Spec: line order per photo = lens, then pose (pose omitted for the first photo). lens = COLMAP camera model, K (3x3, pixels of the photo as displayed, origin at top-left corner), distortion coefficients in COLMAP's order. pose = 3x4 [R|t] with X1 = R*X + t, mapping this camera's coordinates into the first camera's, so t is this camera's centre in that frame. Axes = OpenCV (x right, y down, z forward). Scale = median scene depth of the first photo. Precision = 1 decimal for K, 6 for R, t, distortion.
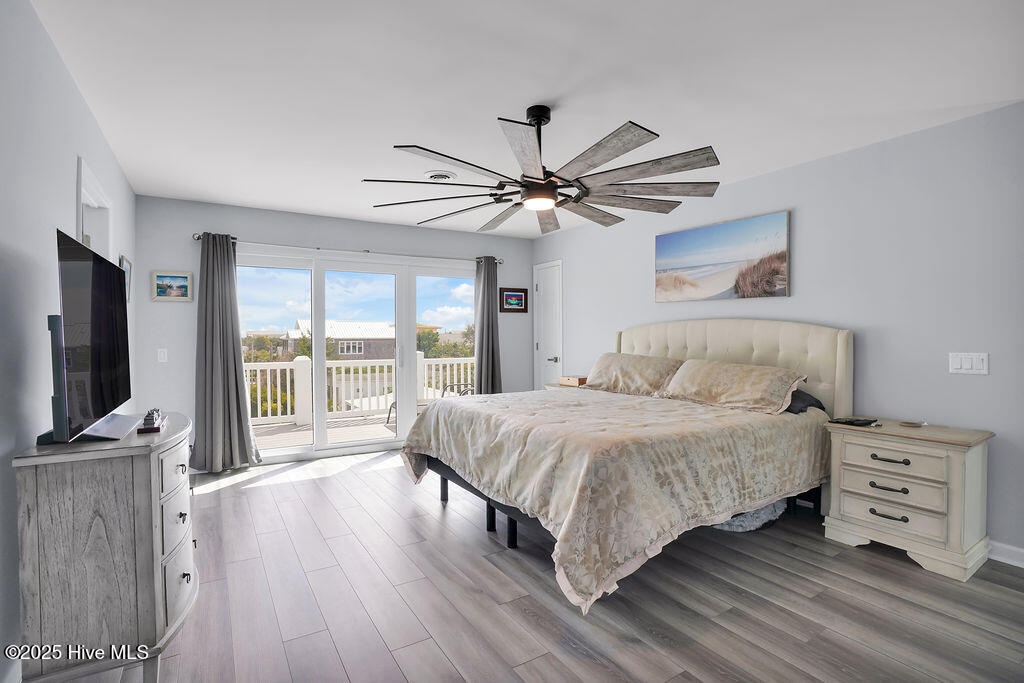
lens RADIAL K [[469.8, 0, 502.8], [0, 469.8, 333.9], [0, 0, 1]] dist [-0.011756, 0.000268]
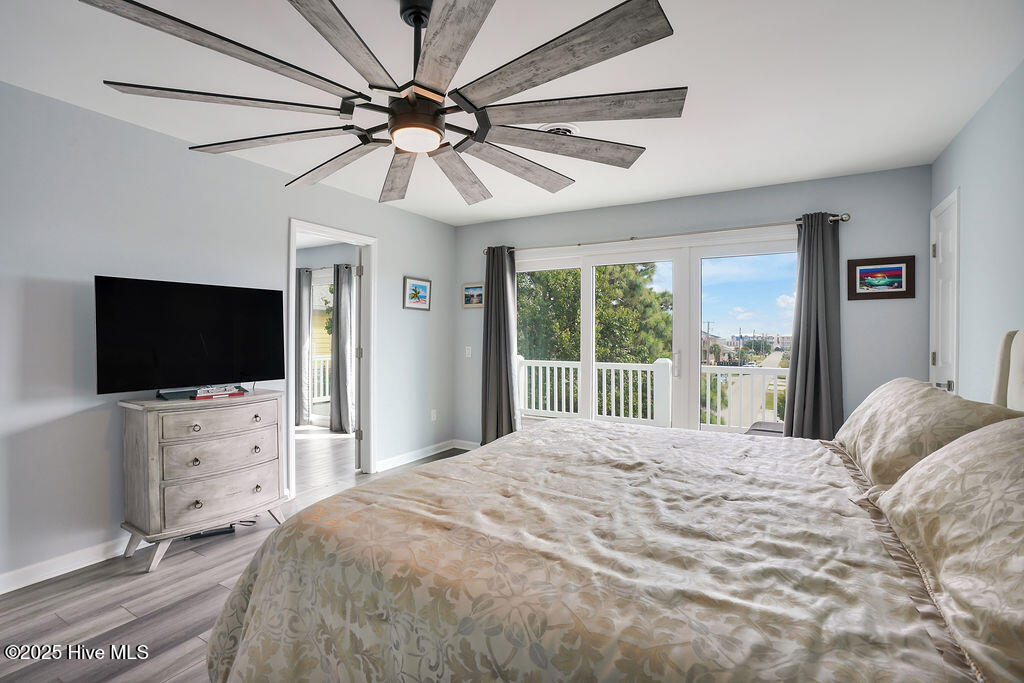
lens RADIAL K [[469.8, 0, 502.8], [0, 469.8, 333.9], [0, 0, 1]] dist [-0.011756, 0.000268]
pose [[0.536378, 0.001521, -0.843977, 0.266440], [-0.002061, 0.999998, 0.000493, -0.001468], [0.843976, 0.001475, 0.536380, 0.292929]]
